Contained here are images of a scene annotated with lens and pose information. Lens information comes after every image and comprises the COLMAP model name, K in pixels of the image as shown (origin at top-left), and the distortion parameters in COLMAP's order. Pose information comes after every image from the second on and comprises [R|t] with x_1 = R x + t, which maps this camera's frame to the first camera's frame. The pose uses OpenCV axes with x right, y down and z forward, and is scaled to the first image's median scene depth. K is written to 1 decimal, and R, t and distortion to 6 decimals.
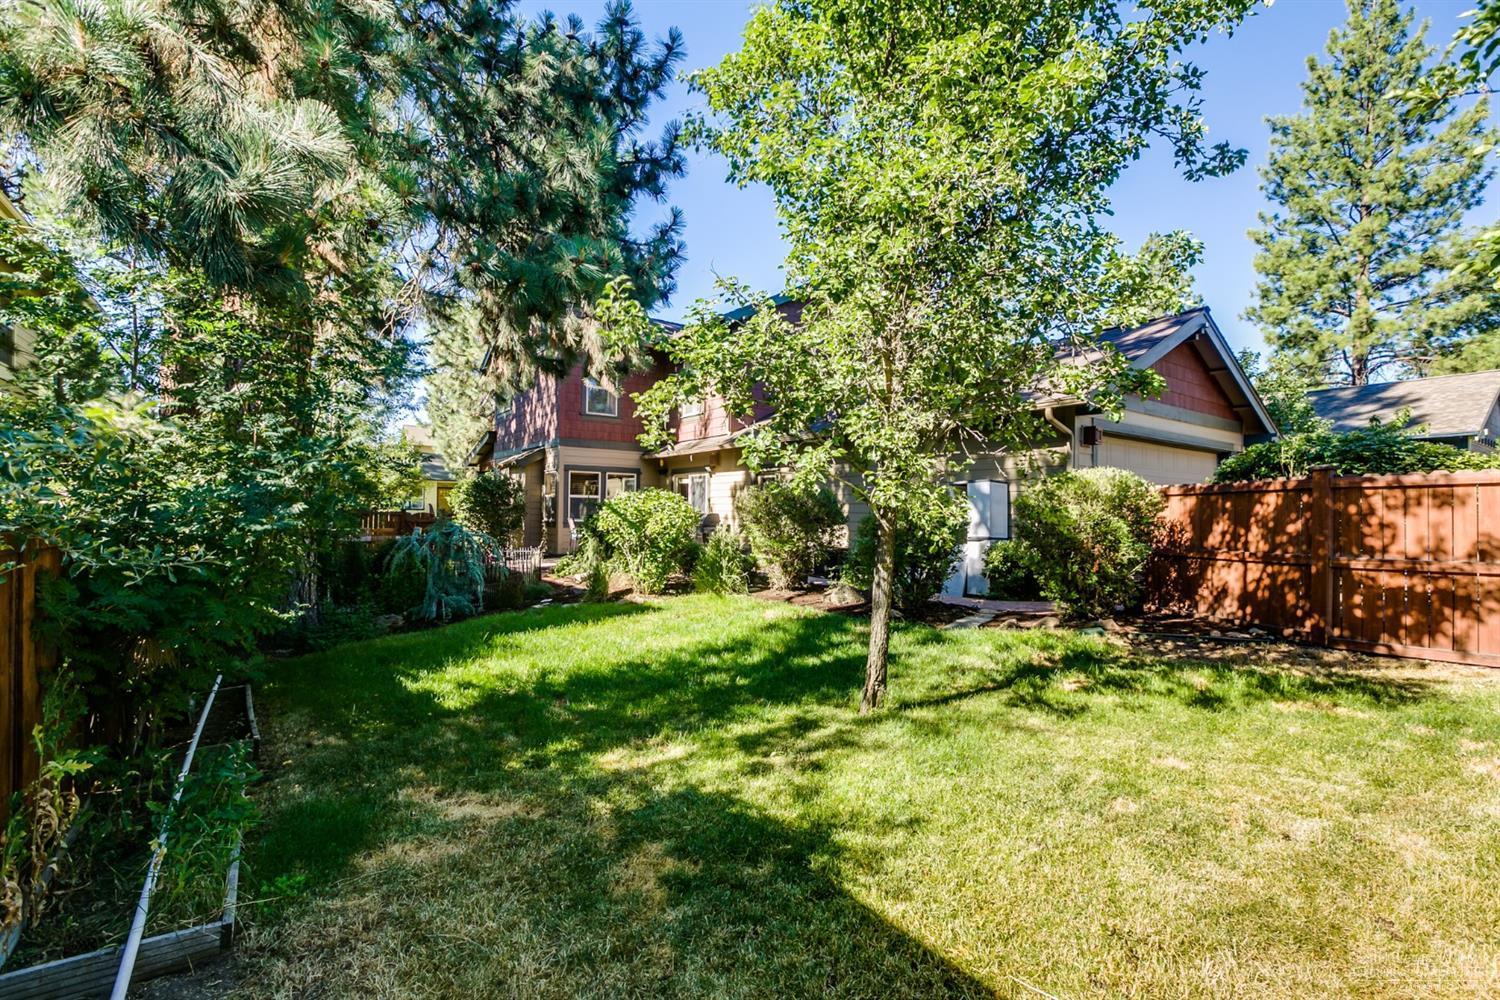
lens RADIAL K [[688.1, 0, 749.6], [0, 688.1, 510.7], [0, 0, 1]] dist [-0.000237, -0.000008]
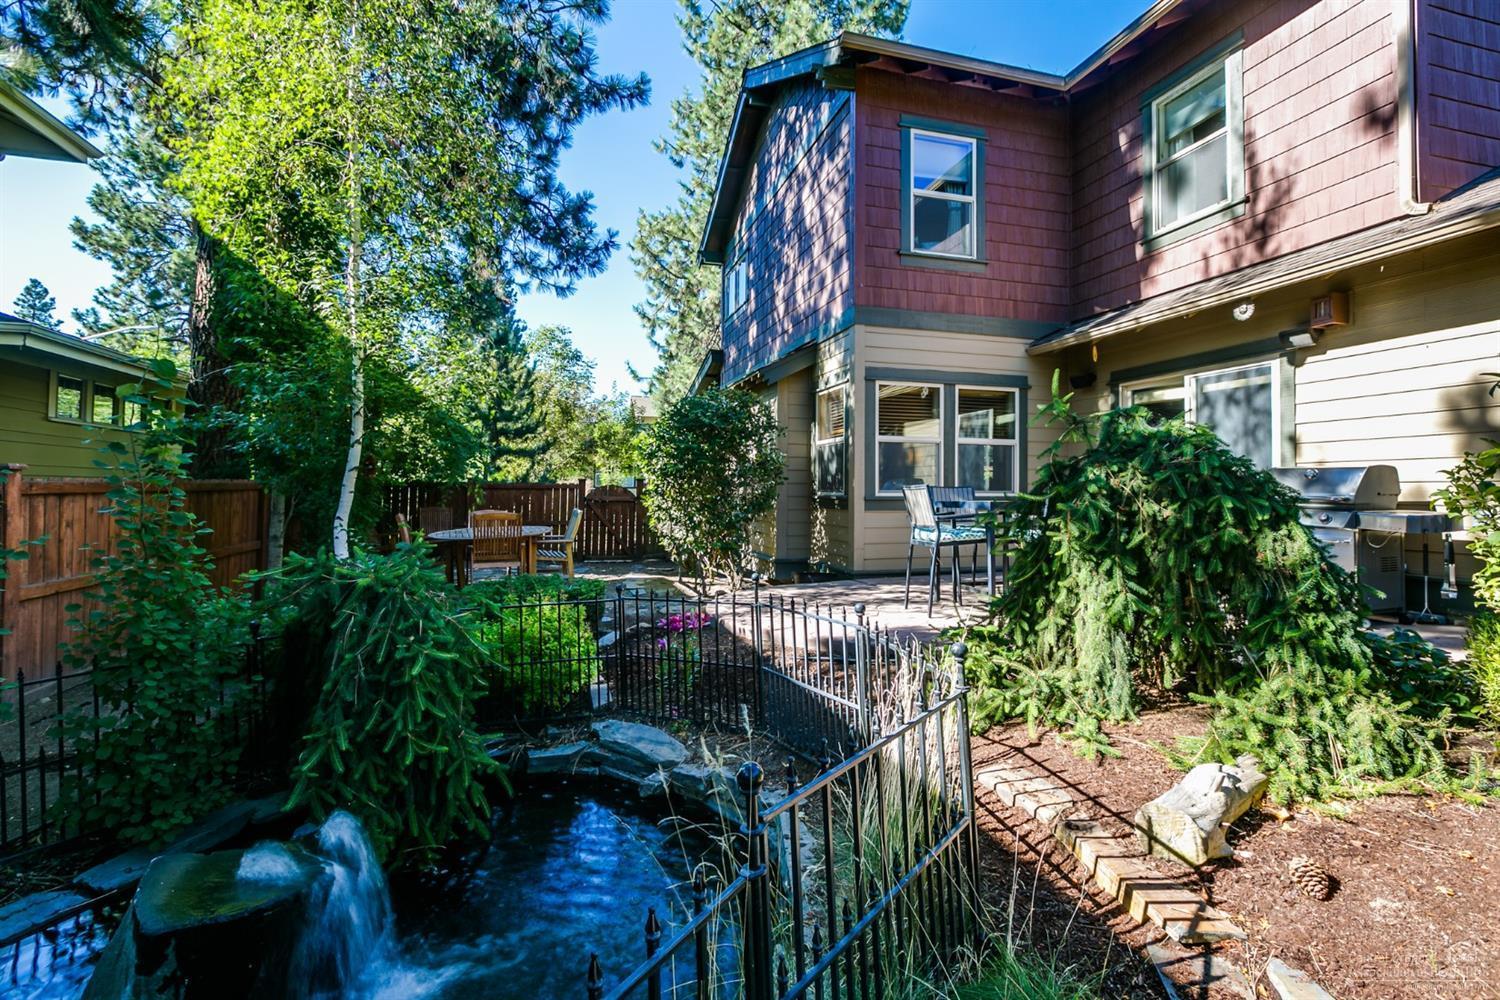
lens RADIAL K [[688.1, 0, 749.8], [0, 688.1, 498.6], [0, 0, 1]] dist [-0.000237, -0.000008]
pose [[0.948842, 0.002848, -0.315739, -0.193383], [-0.001226, 0.999985, 0.005335, 0.014839], [0.315750, -0.004675, 0.948831, 0.535042]]
